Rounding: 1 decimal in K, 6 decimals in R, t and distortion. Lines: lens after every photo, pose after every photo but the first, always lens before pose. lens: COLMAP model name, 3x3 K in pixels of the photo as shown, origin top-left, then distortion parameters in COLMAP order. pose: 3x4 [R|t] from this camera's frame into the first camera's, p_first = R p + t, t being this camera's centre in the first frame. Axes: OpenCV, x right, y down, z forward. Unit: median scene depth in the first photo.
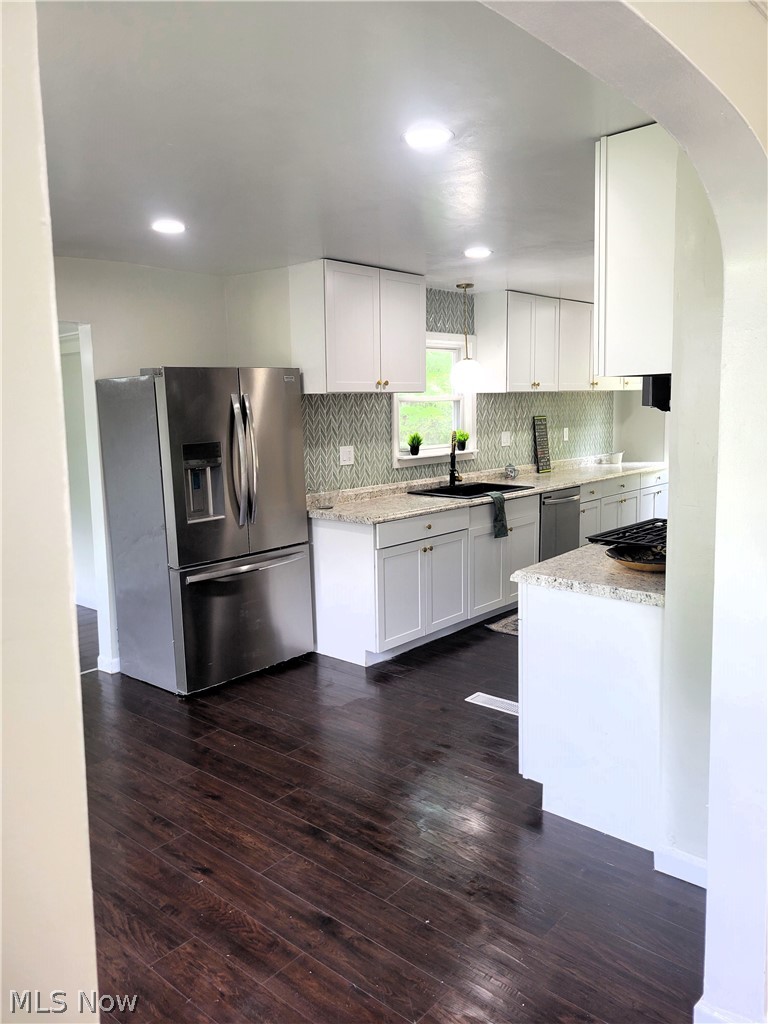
lens RADIAL K [[772.2, 0, 385.3], [0, 772.2, 510.4], [0, 0, 1]] dist [0.051175, -0.035780]
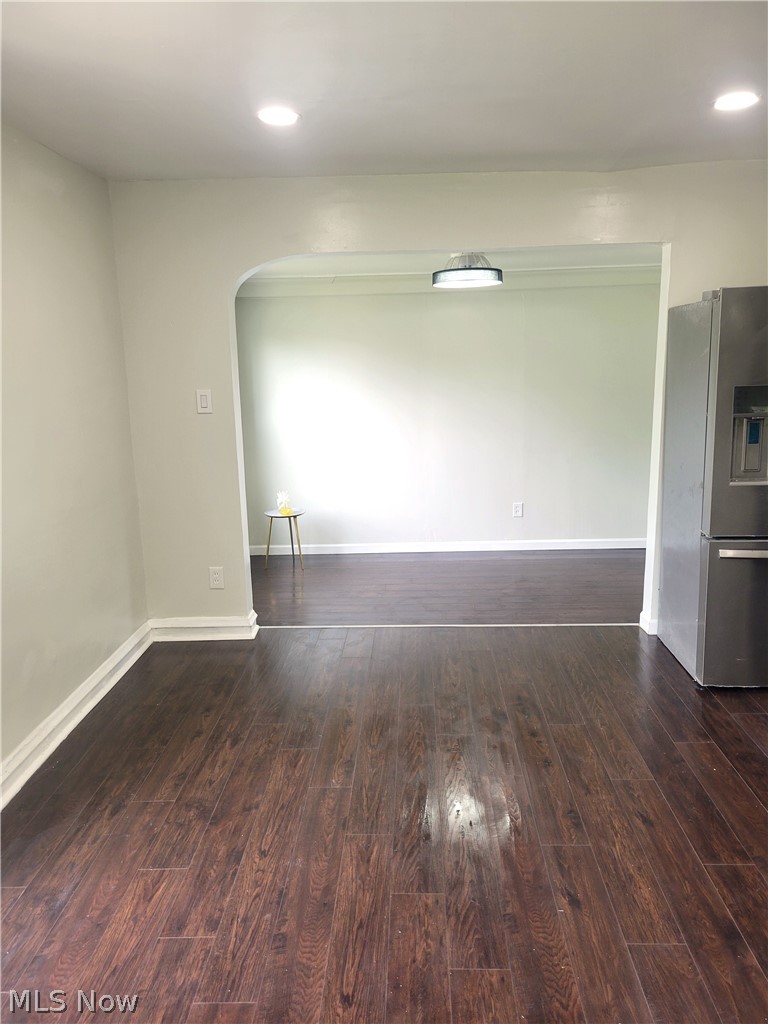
lens RADIAL K [[772.2, 0, 386.0], [0, 772.2, 507.5], [0, 0, 1]] dist [0.051175, -0.035780]
pose [[0.638573, 0.167395, -0.751135, 0.187511], [-0.104026, 0.985873, 0.131272, -0.041798], [0.762498, -0.005689, 0.646965, 0.284655]]
